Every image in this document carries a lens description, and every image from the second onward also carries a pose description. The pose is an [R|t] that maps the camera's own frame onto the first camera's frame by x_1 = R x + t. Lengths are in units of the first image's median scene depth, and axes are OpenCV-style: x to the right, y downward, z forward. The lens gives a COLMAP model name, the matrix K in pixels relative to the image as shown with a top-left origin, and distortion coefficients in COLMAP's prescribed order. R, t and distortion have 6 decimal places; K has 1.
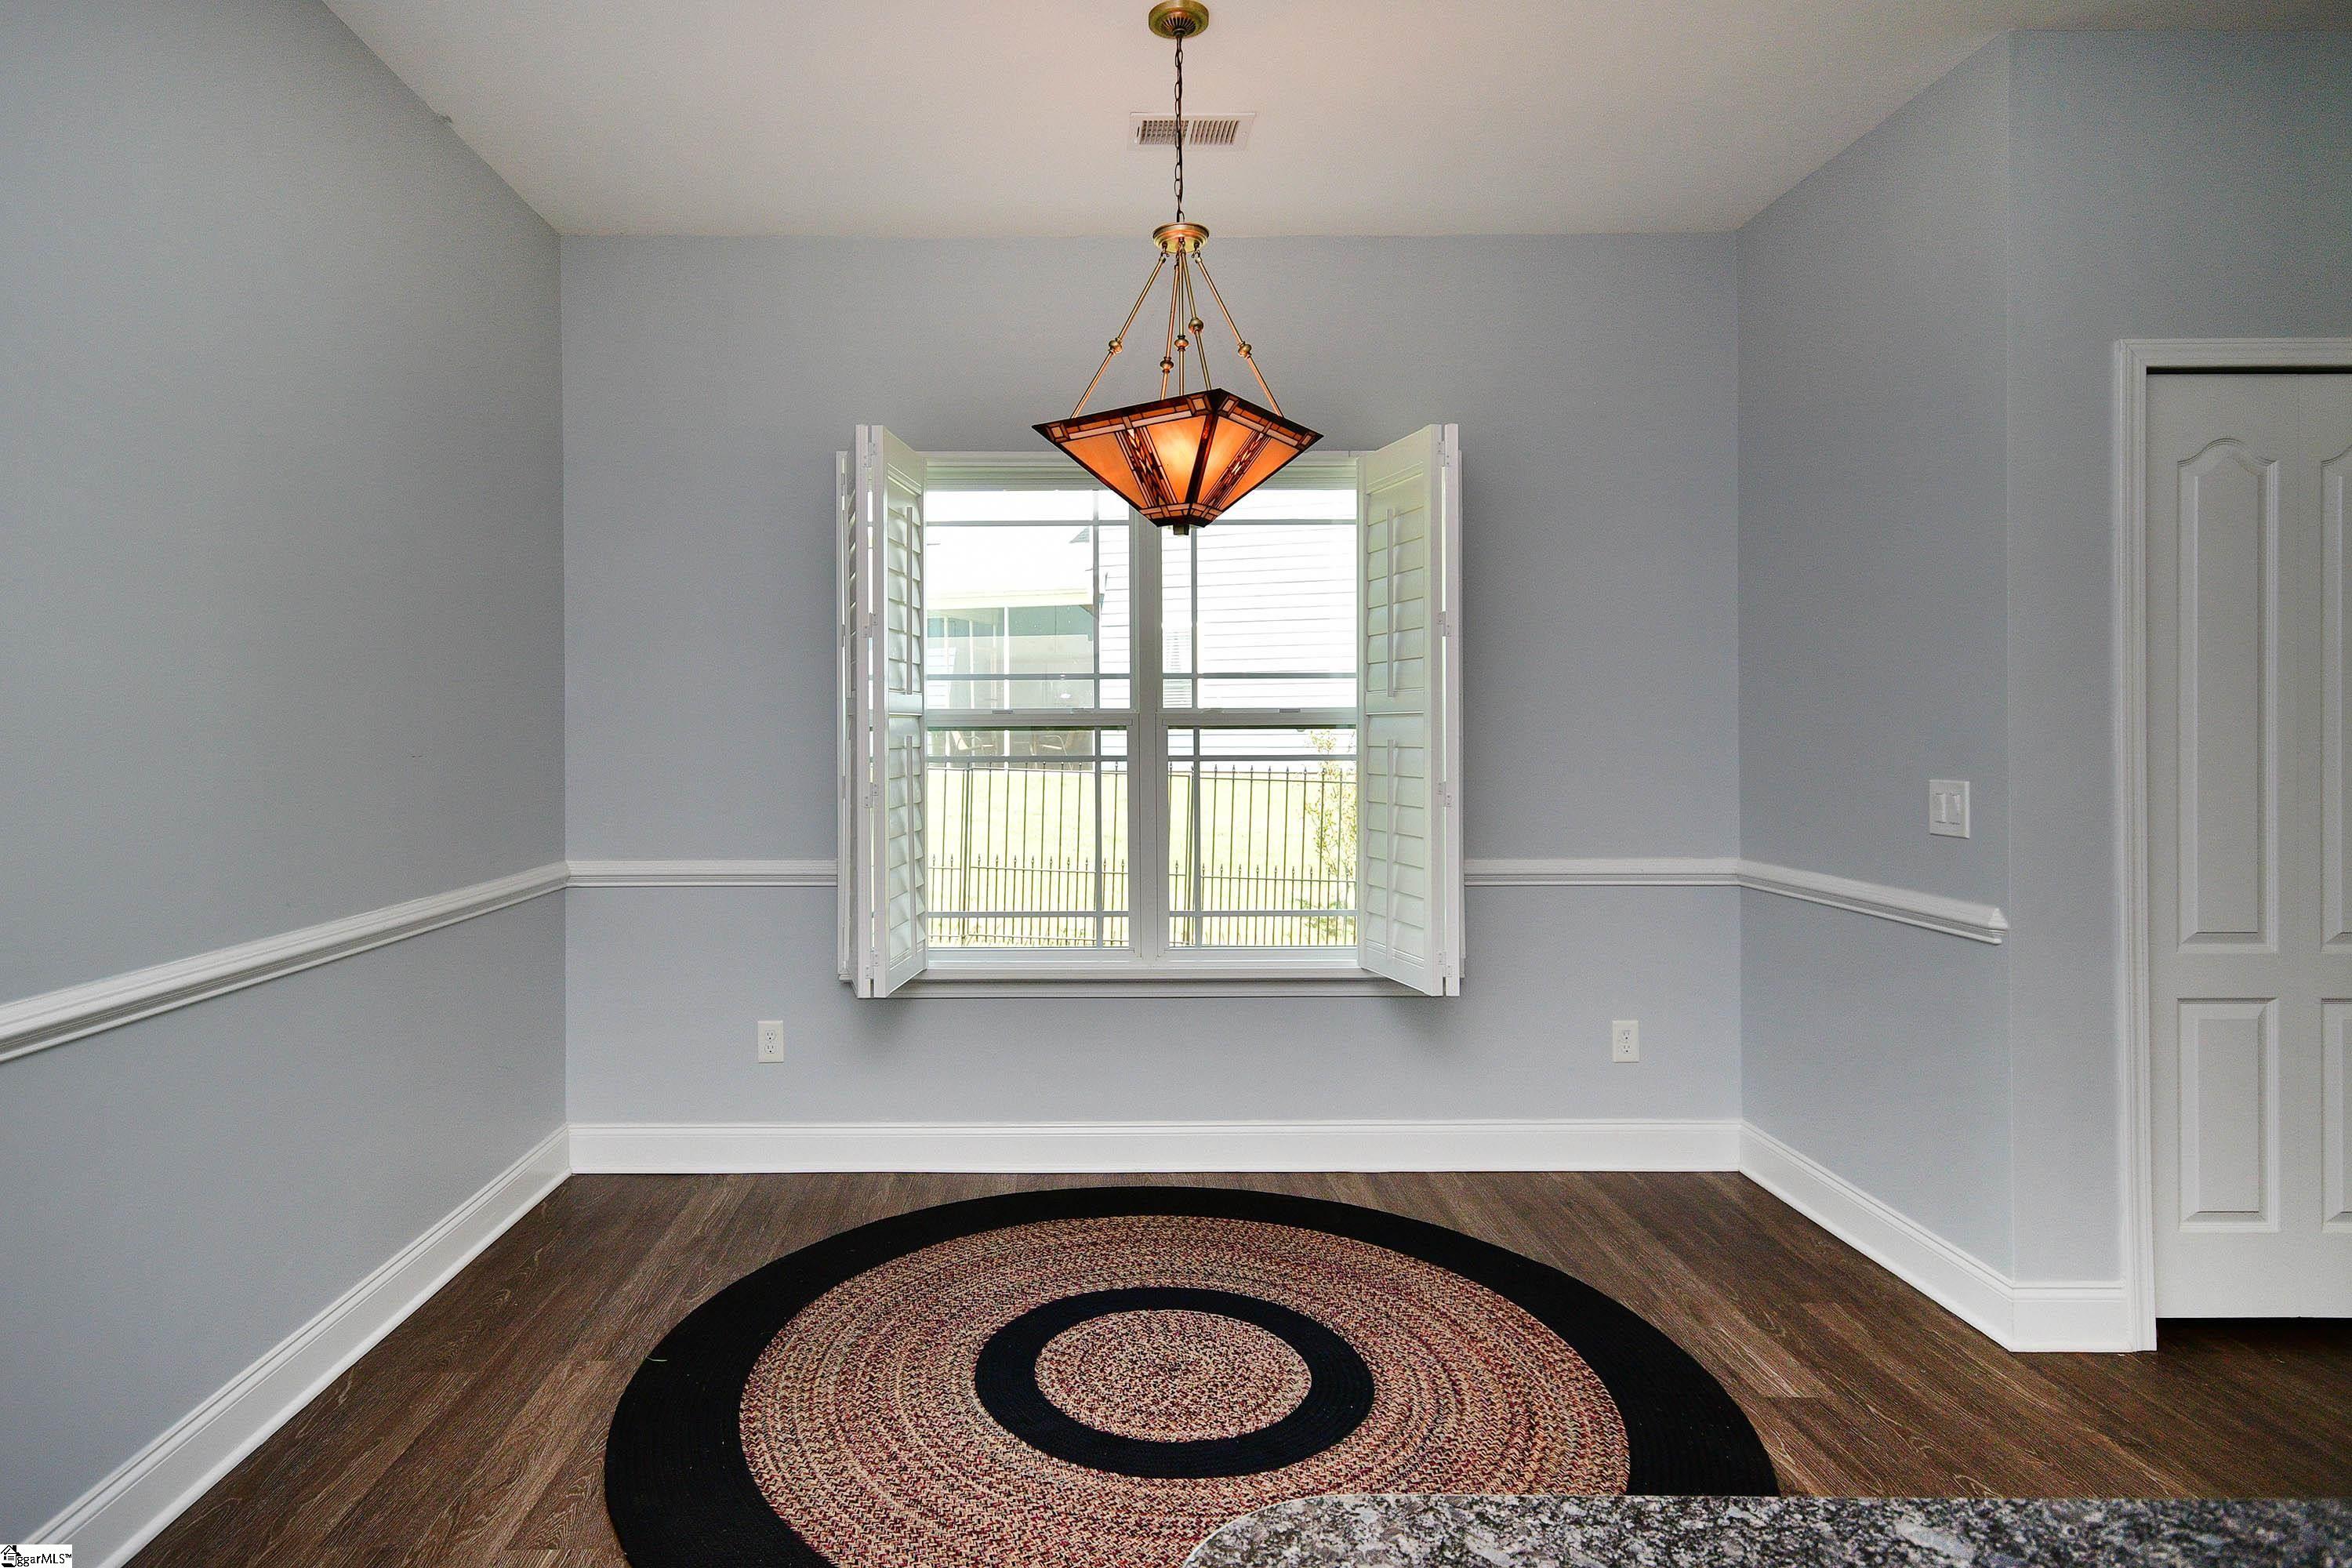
lens RADIAL K [[1303.7, 0, 1115.5], [0, 1303.7, 748.8], [0, 0, 1]] dist [0.019189, 0.001212]
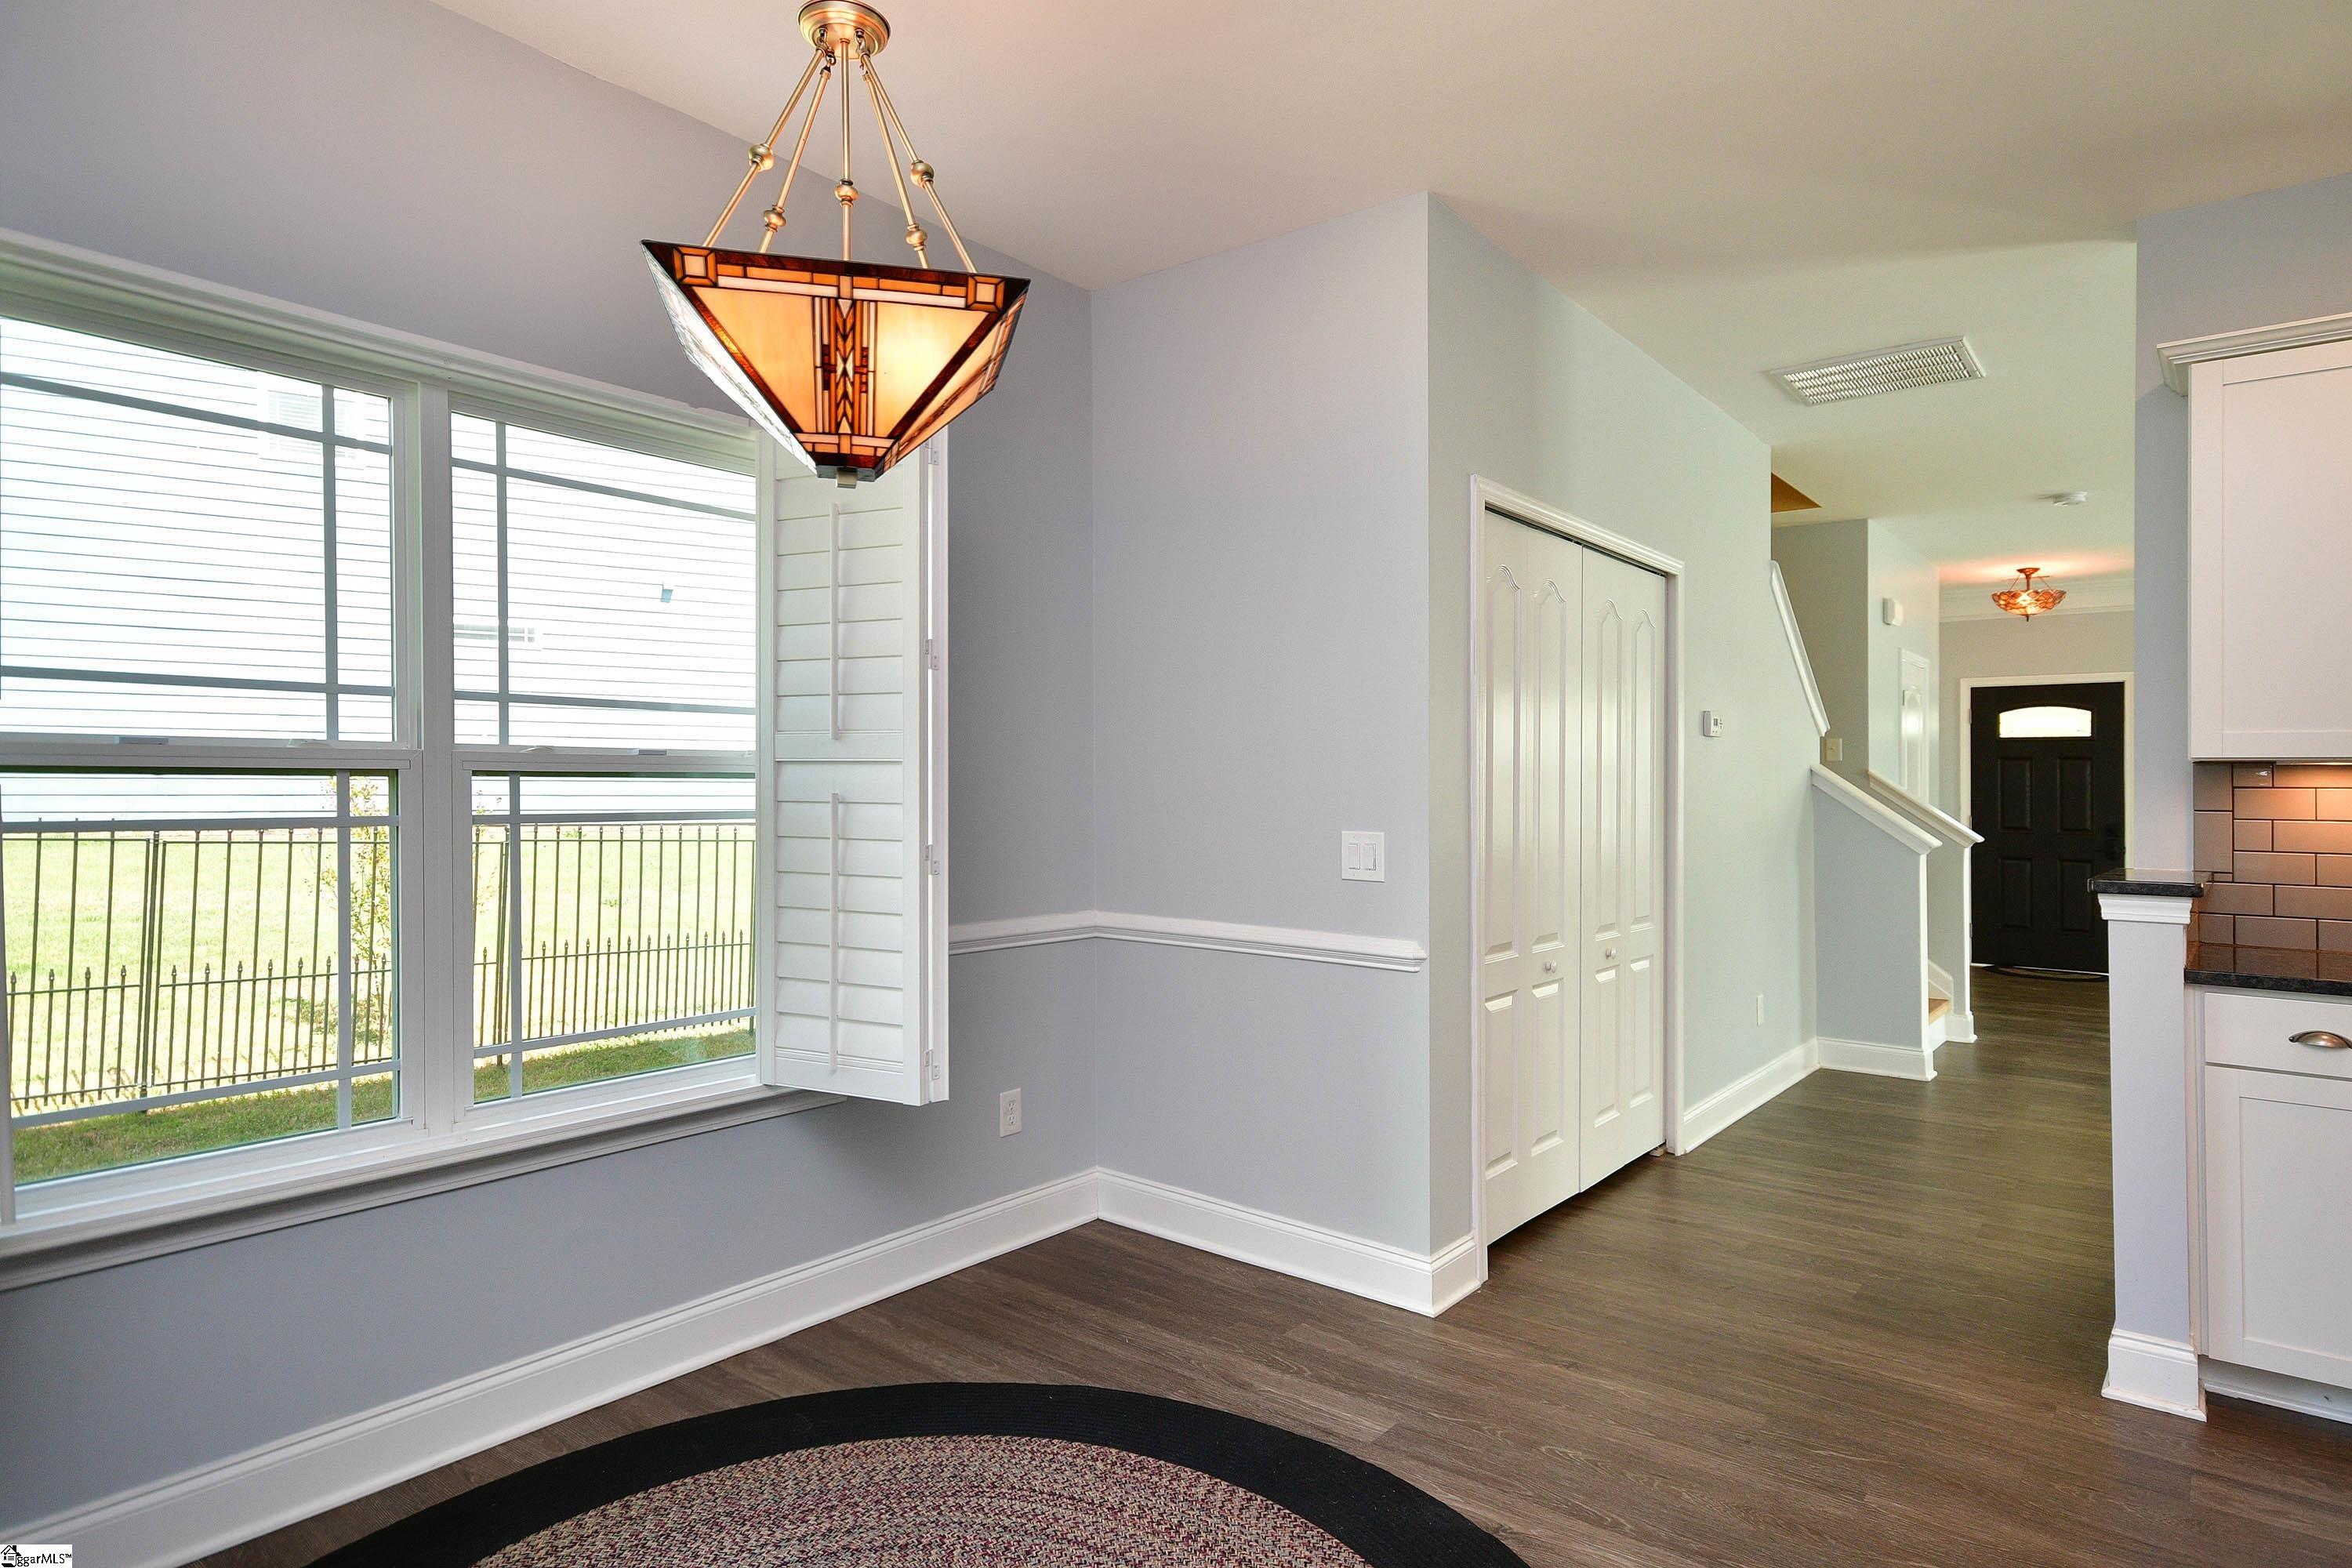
lens RADIAL K [[1261.2, 0, 1217.0], [0, 1261.2, 800.1], [0, 0, 1]] dist [0.021371, -0.000290]
pose [[0.637167, -0.001901, 0.770723, -0.251355], [0.000506, 0.999998, 0.002048, -0.004755], [-0.770726, -0.000915, 0.637167, 0.349168]]
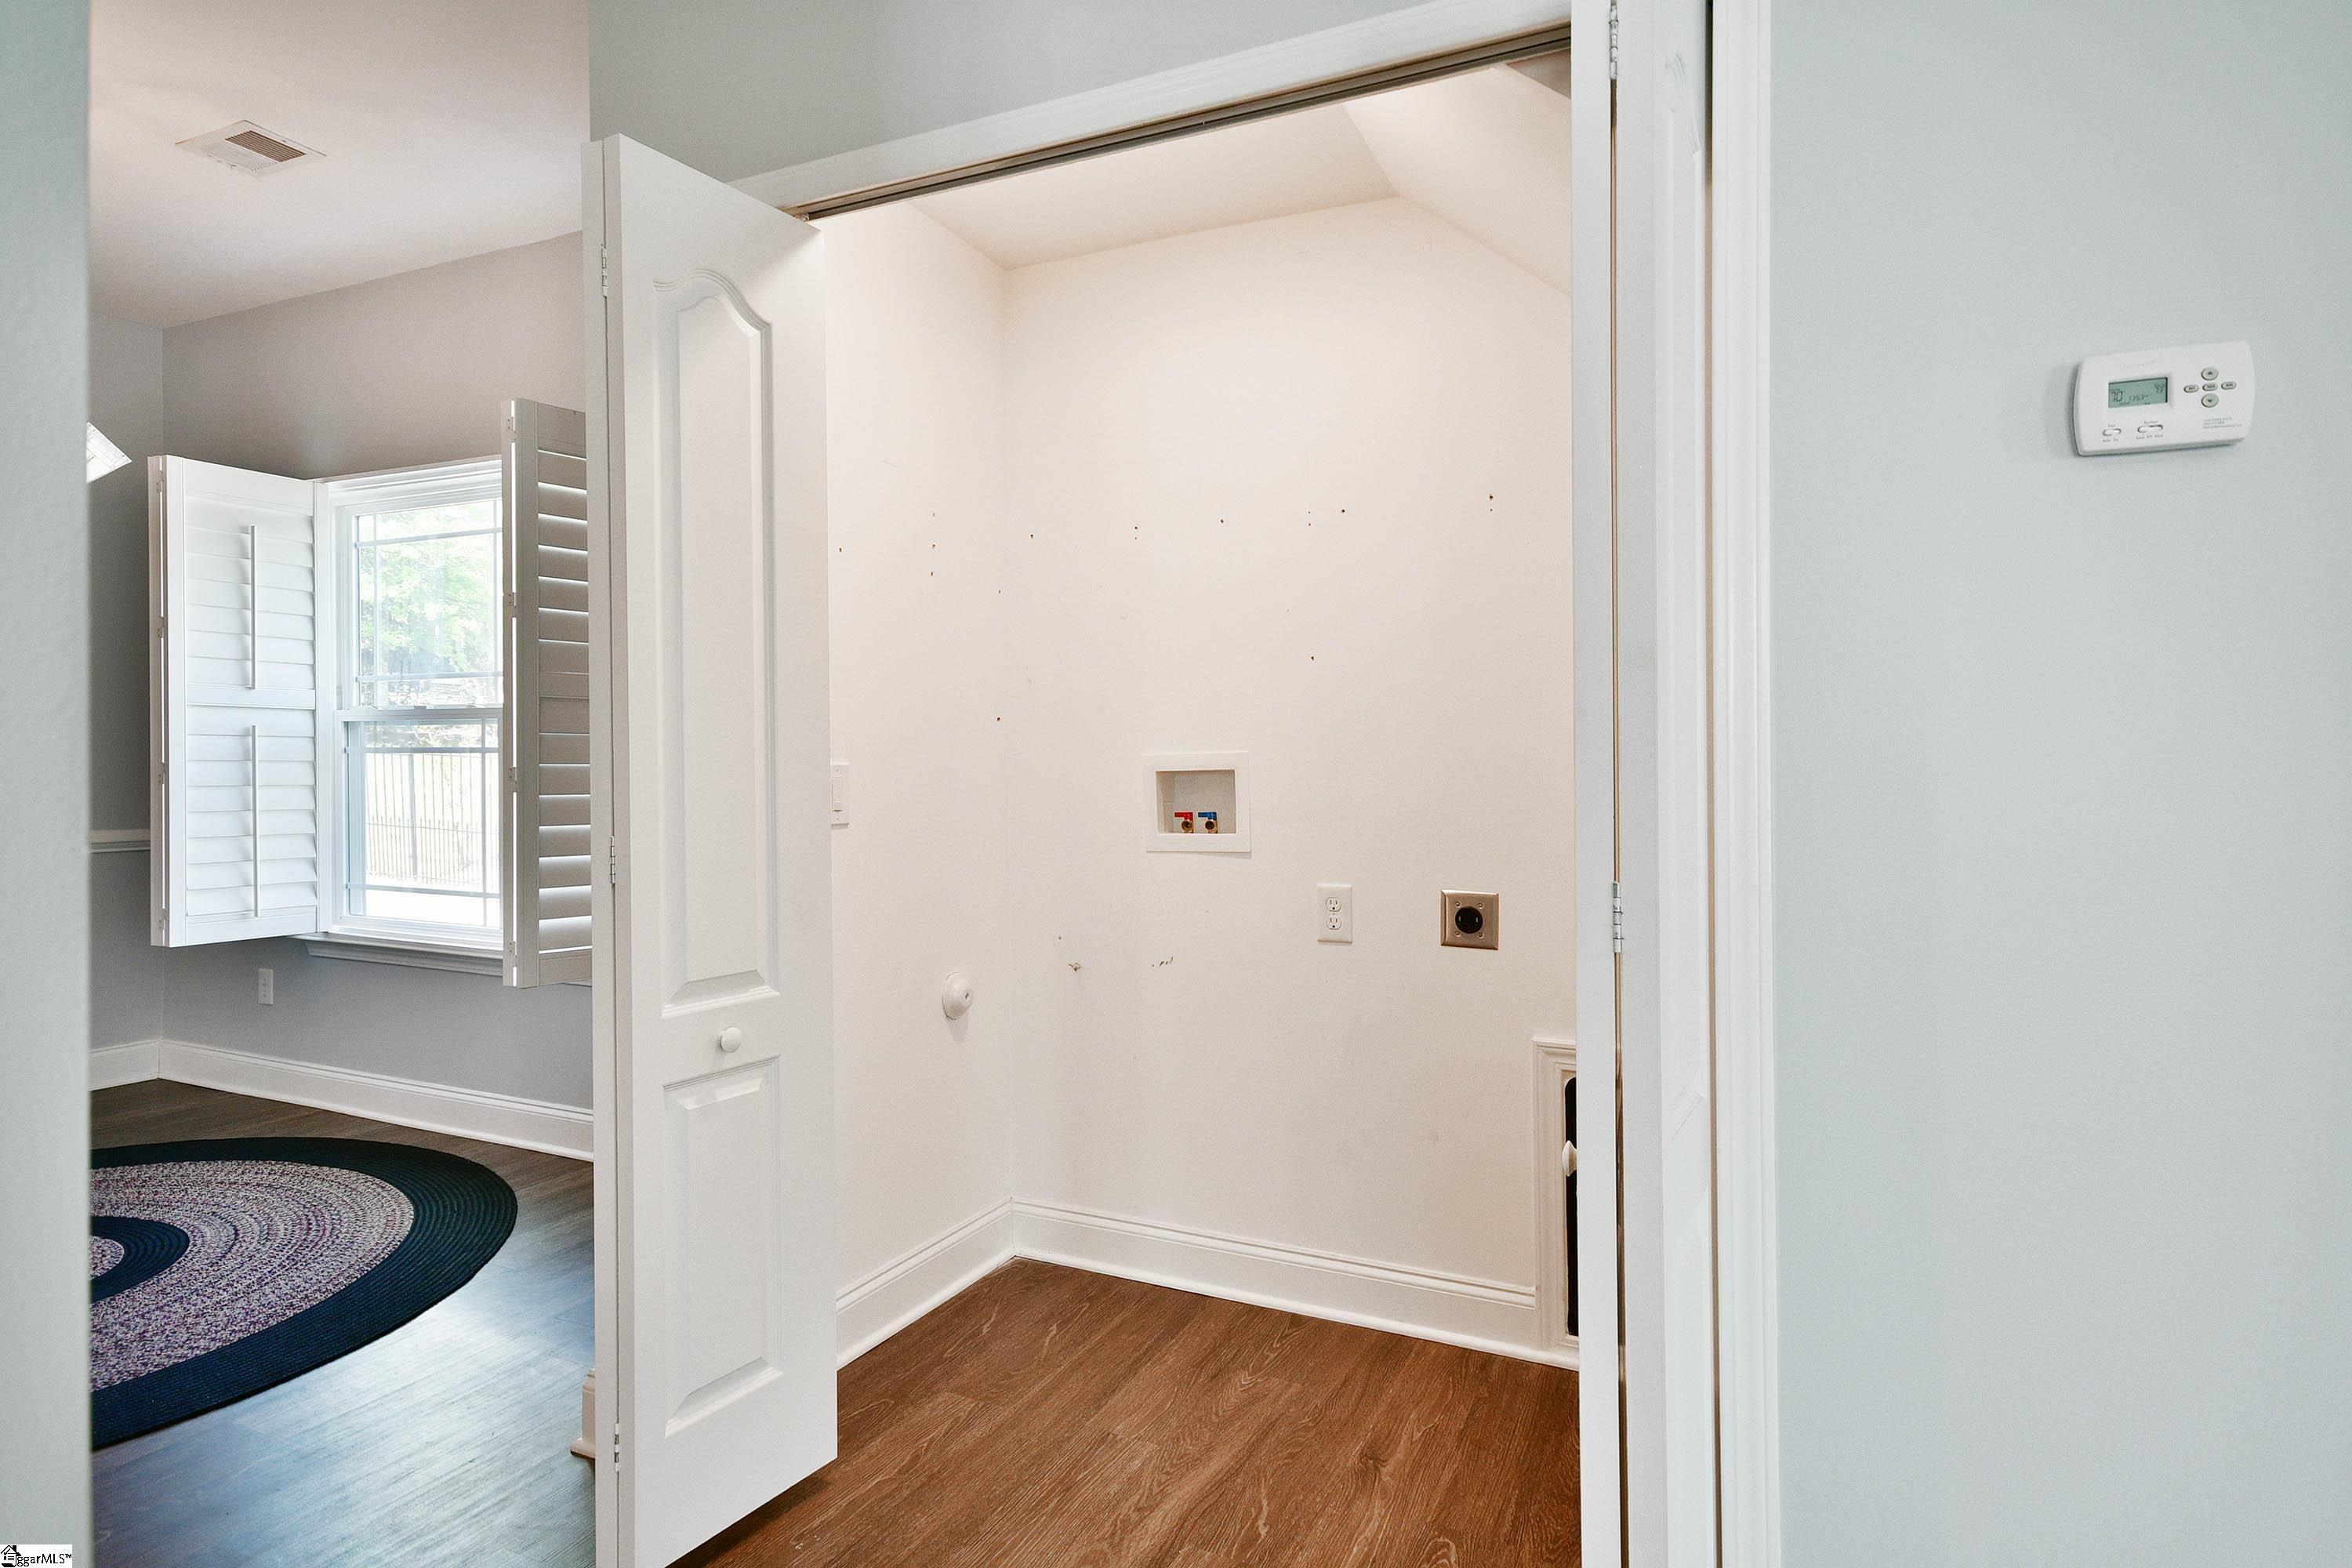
lens RADIAL K [[1303.7, 0, 1115.5], [0, 1303.7, 748.8], [0, 0, 1]] dist [0.019189, 0.001212]
pose [[0.880616, 0.000248, -0.473831, 1.106214], [-0.006684, 0.999907, -0.011900, 0.021272], [0.473783, 0.013647, 0.880536, 0.353735]]
